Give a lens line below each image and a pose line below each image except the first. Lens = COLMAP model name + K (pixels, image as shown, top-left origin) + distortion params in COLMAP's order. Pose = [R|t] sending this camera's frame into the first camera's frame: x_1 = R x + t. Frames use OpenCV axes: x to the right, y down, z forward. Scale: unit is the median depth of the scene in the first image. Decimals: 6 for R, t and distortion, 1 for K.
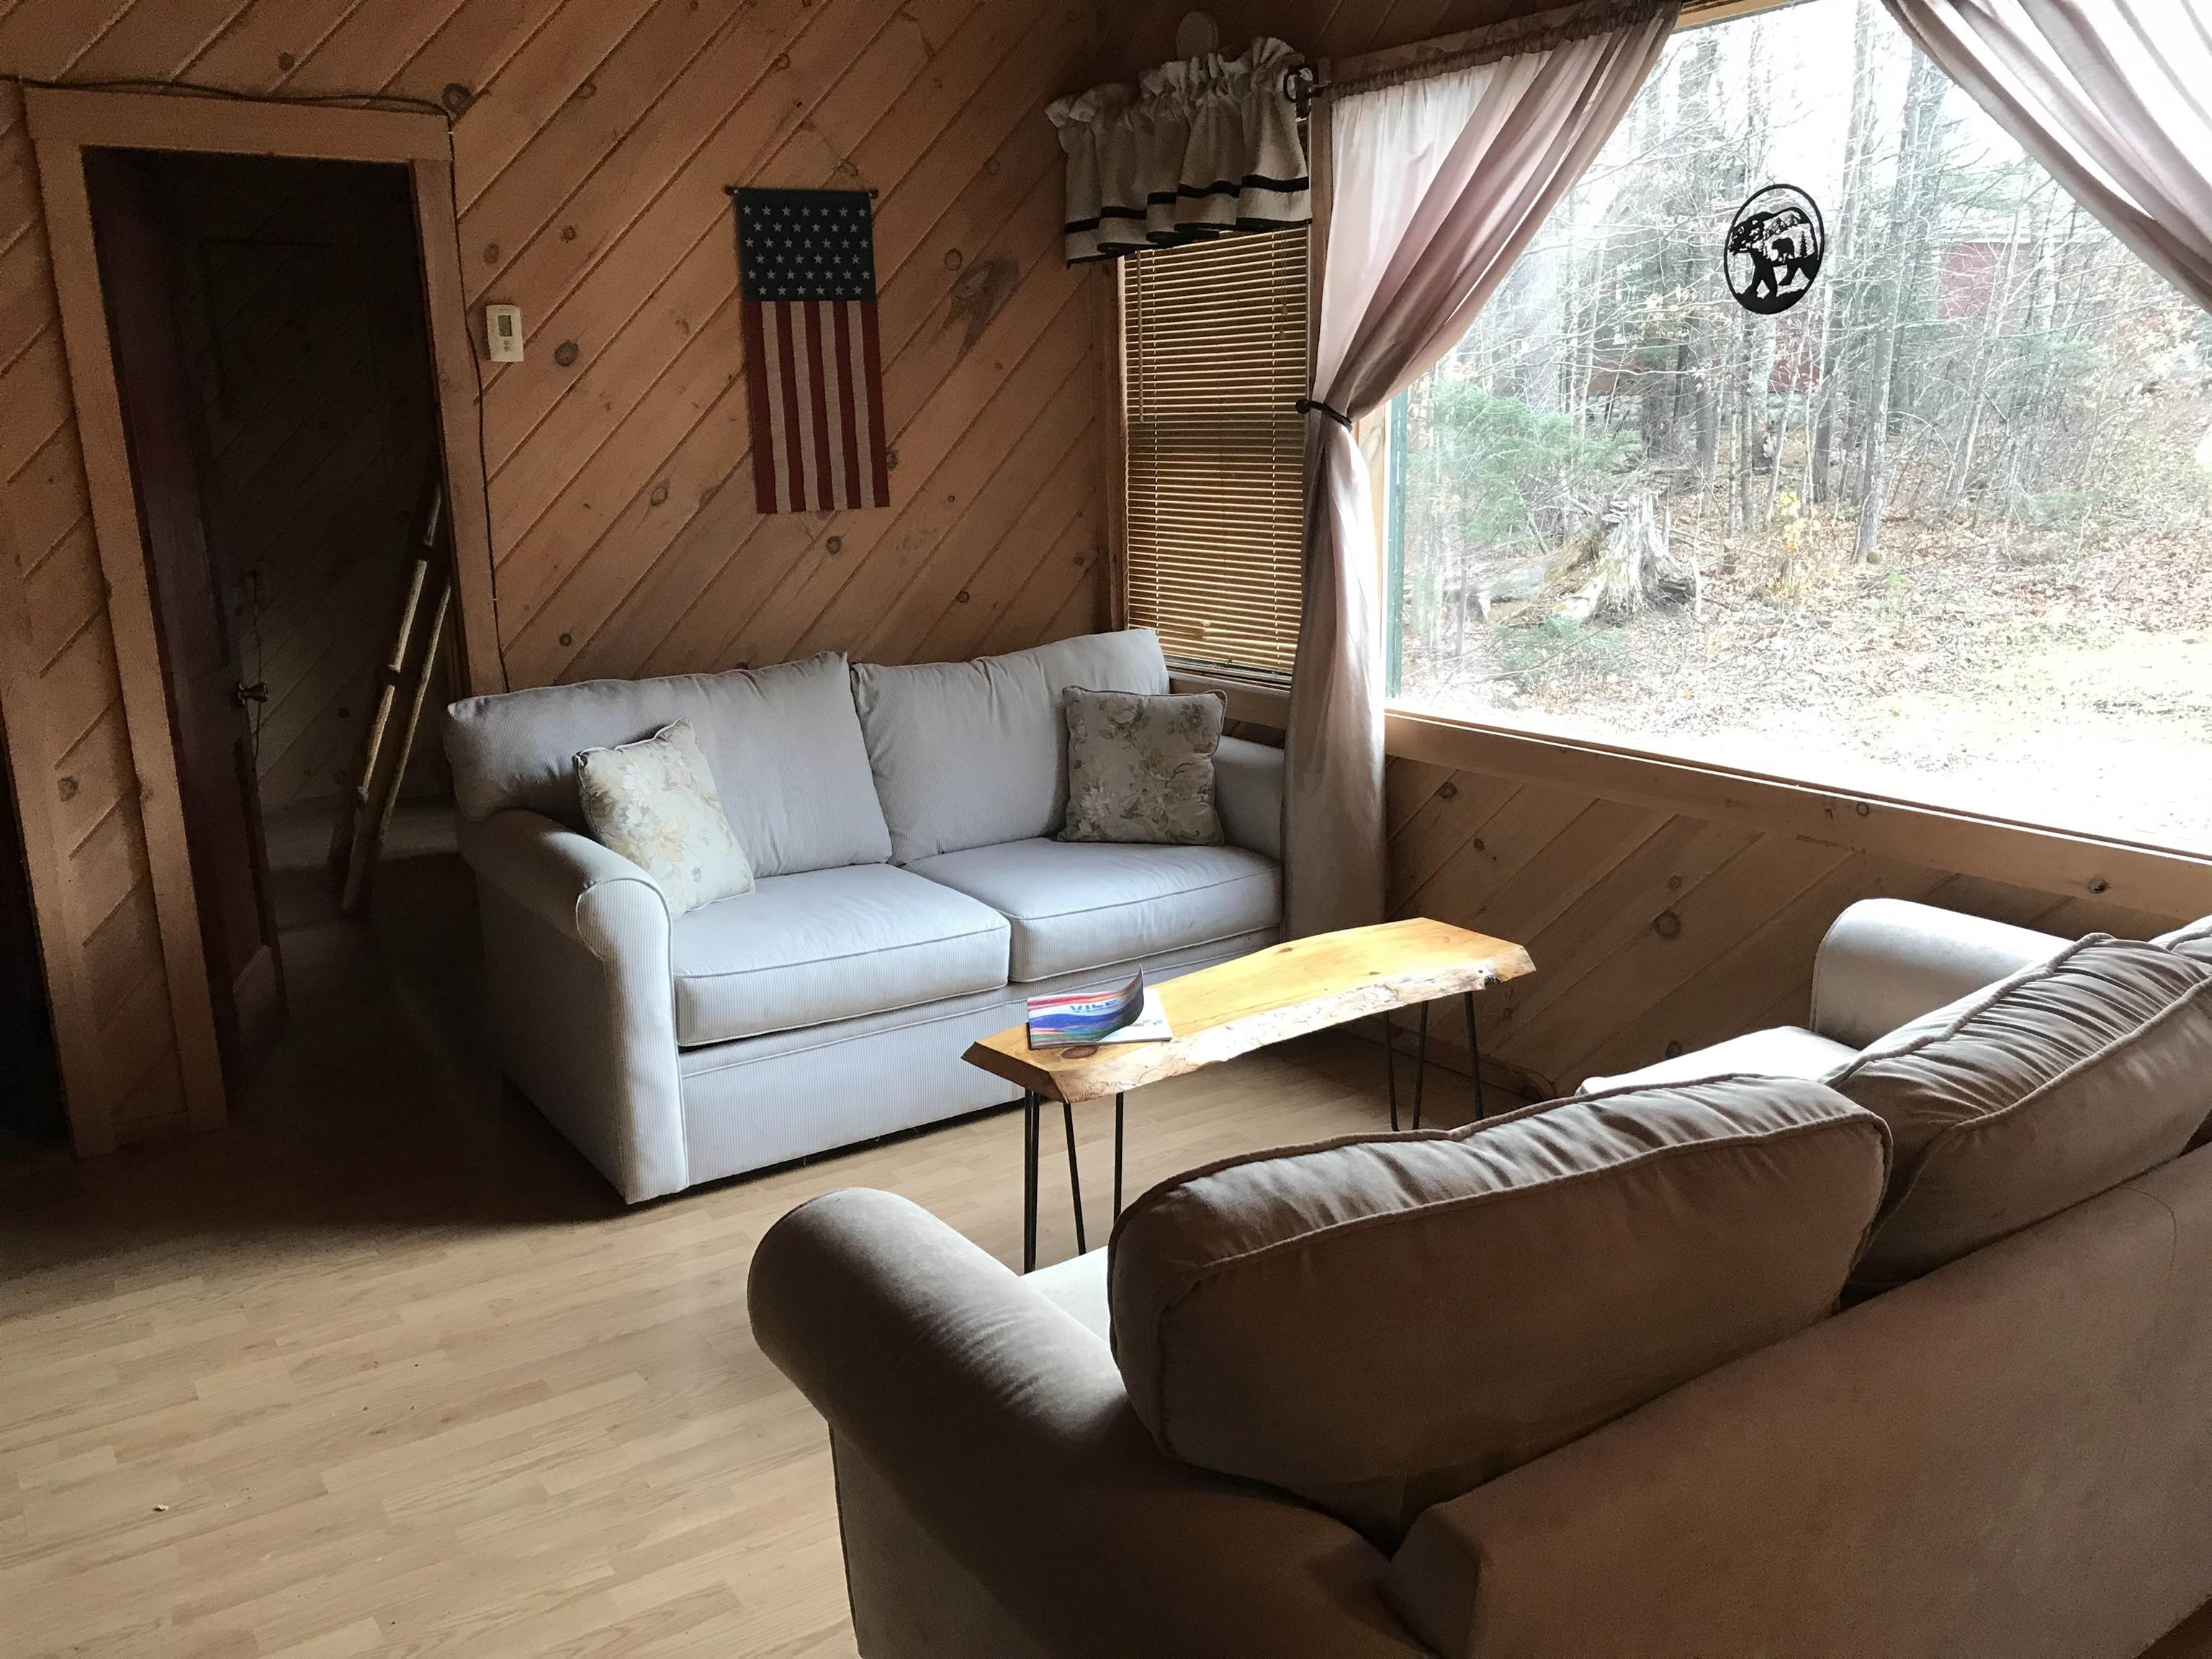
lens RADIAL K [[1797.2, 0, 1106.0], [0, 1797.2, 829.5], [0, 0, 1]] dist [0.001490, 0.004747]
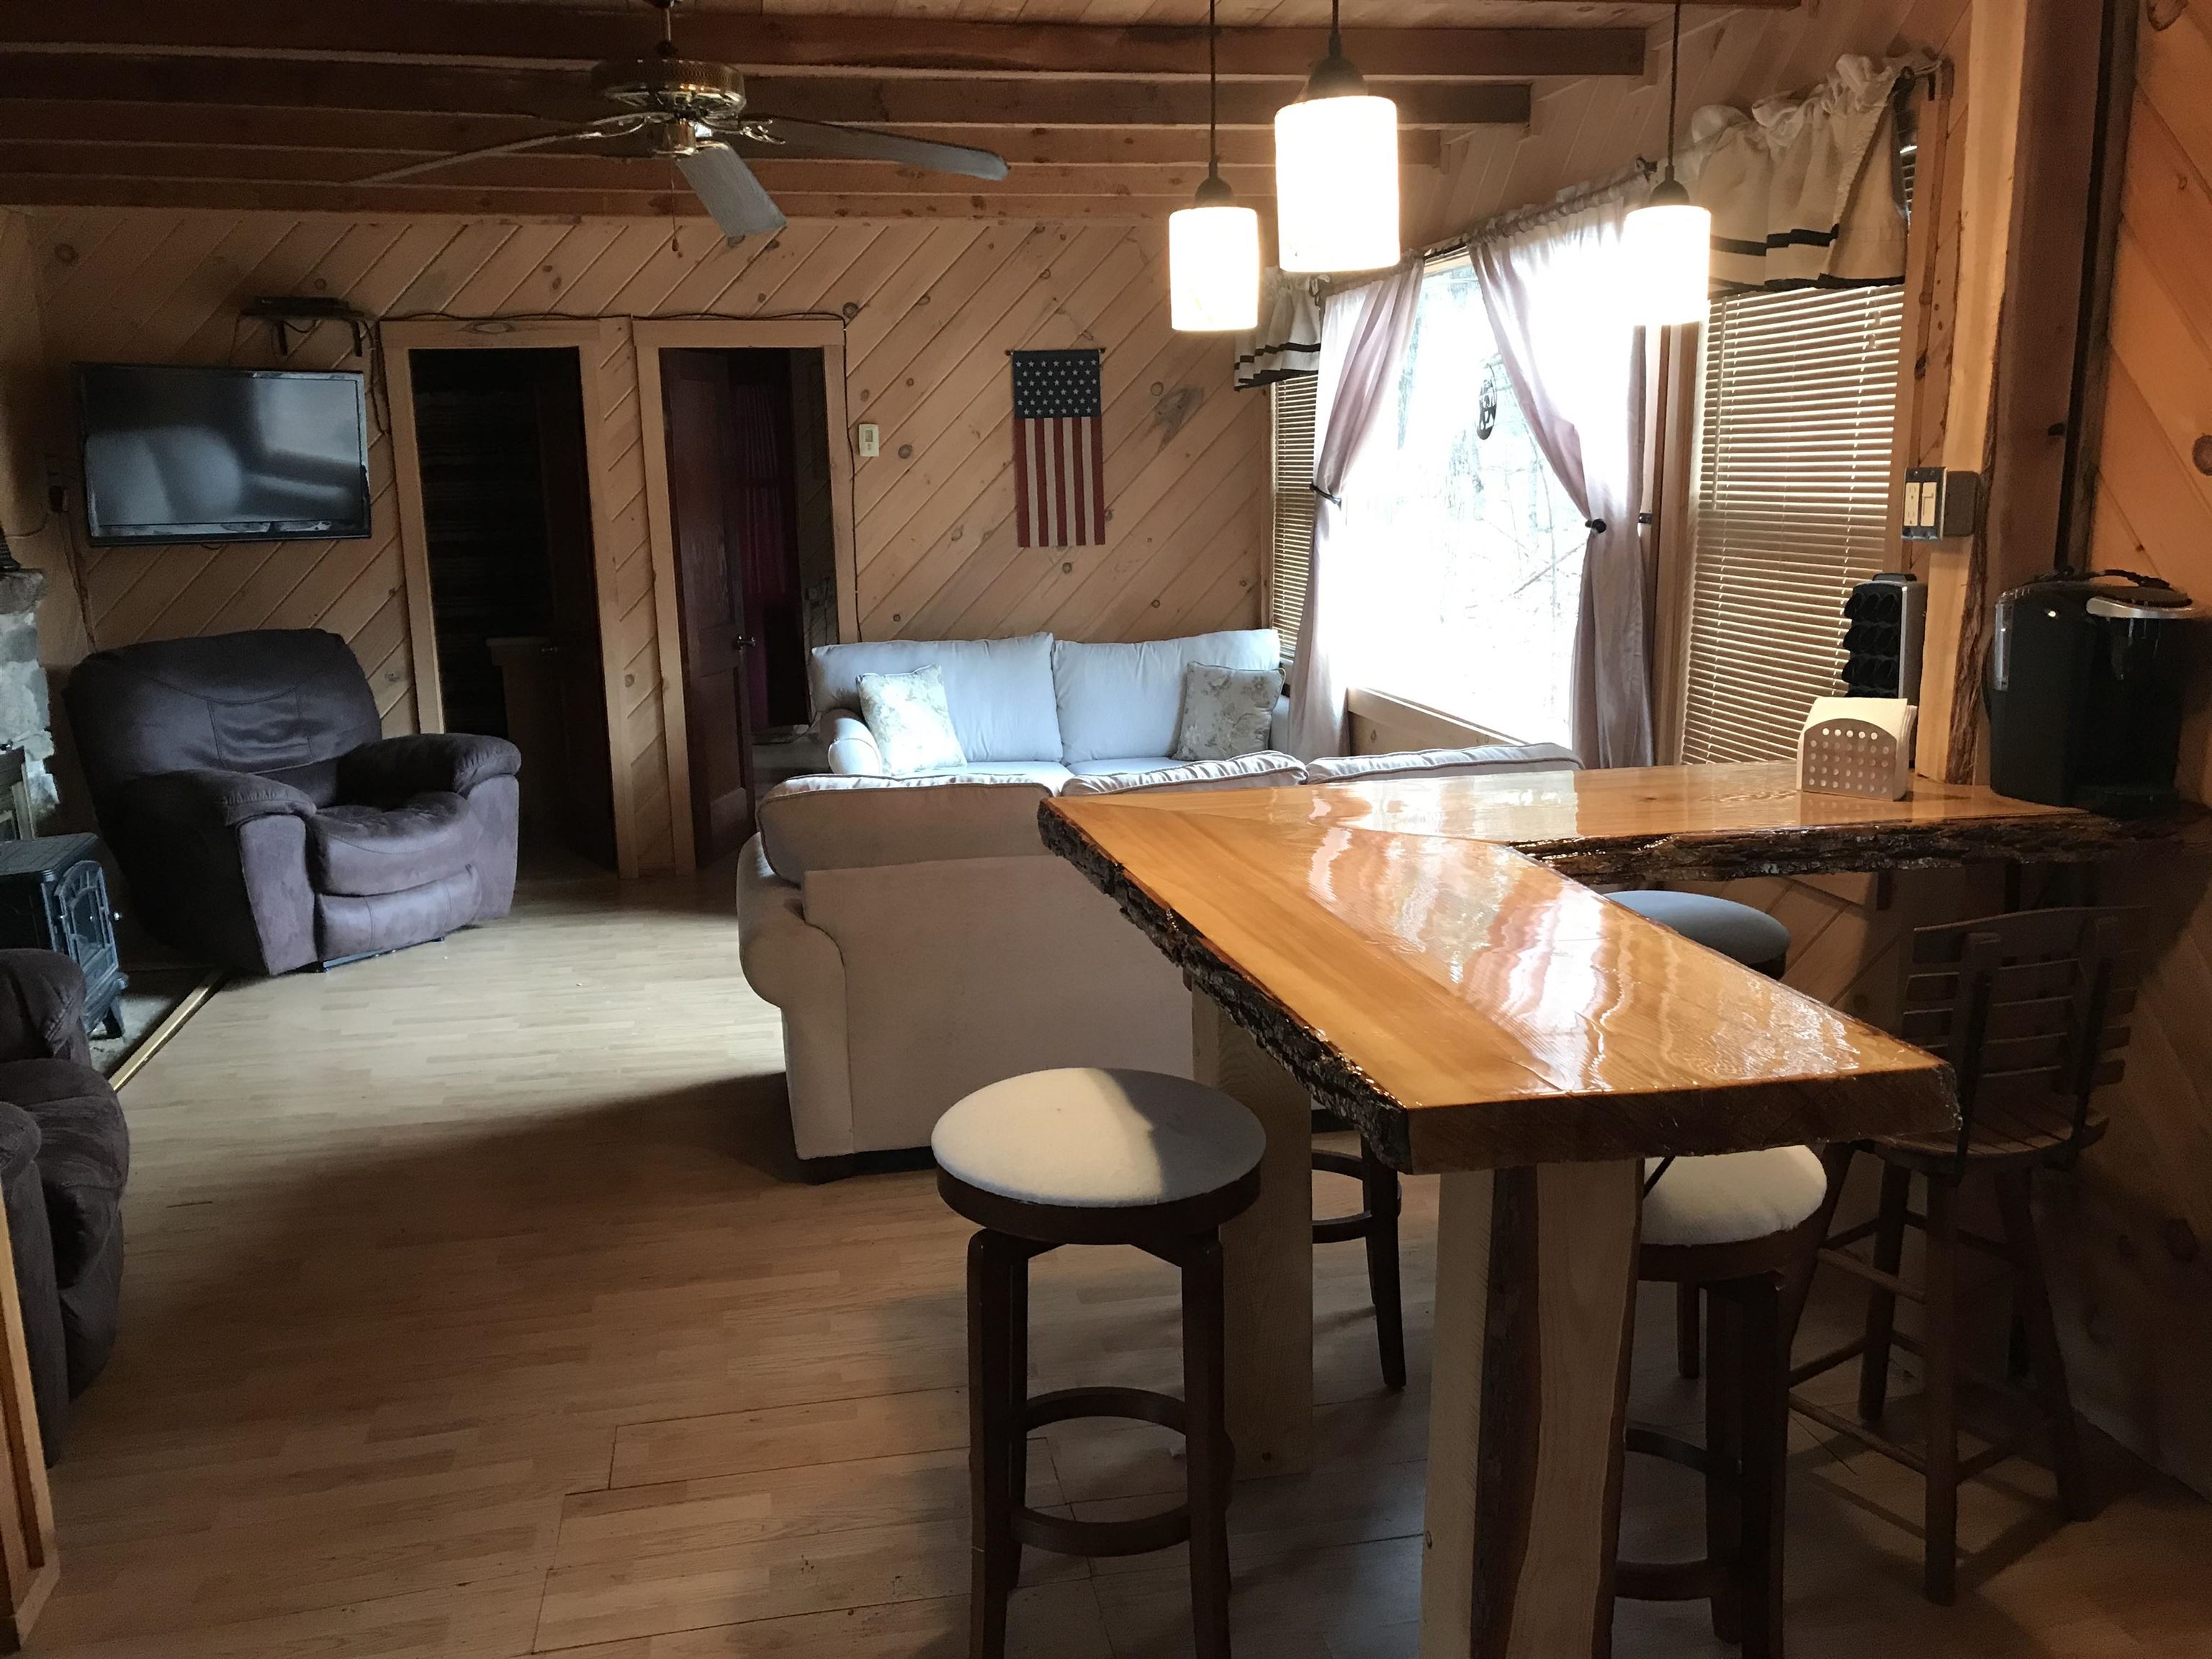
lens RADIAL K [[1794.5, 0, 1106.0], [0, 1794.5, 829.5], [0, 0, 1]] dist [0.015603, 0.002121]
pose [[0.920743, 0.084466, -0.380916, 0.534055], [-0.092479, 0.995711, -0.002745, 0.079103], [0.379050, 0.037754, 0.924606, -0.479439]]
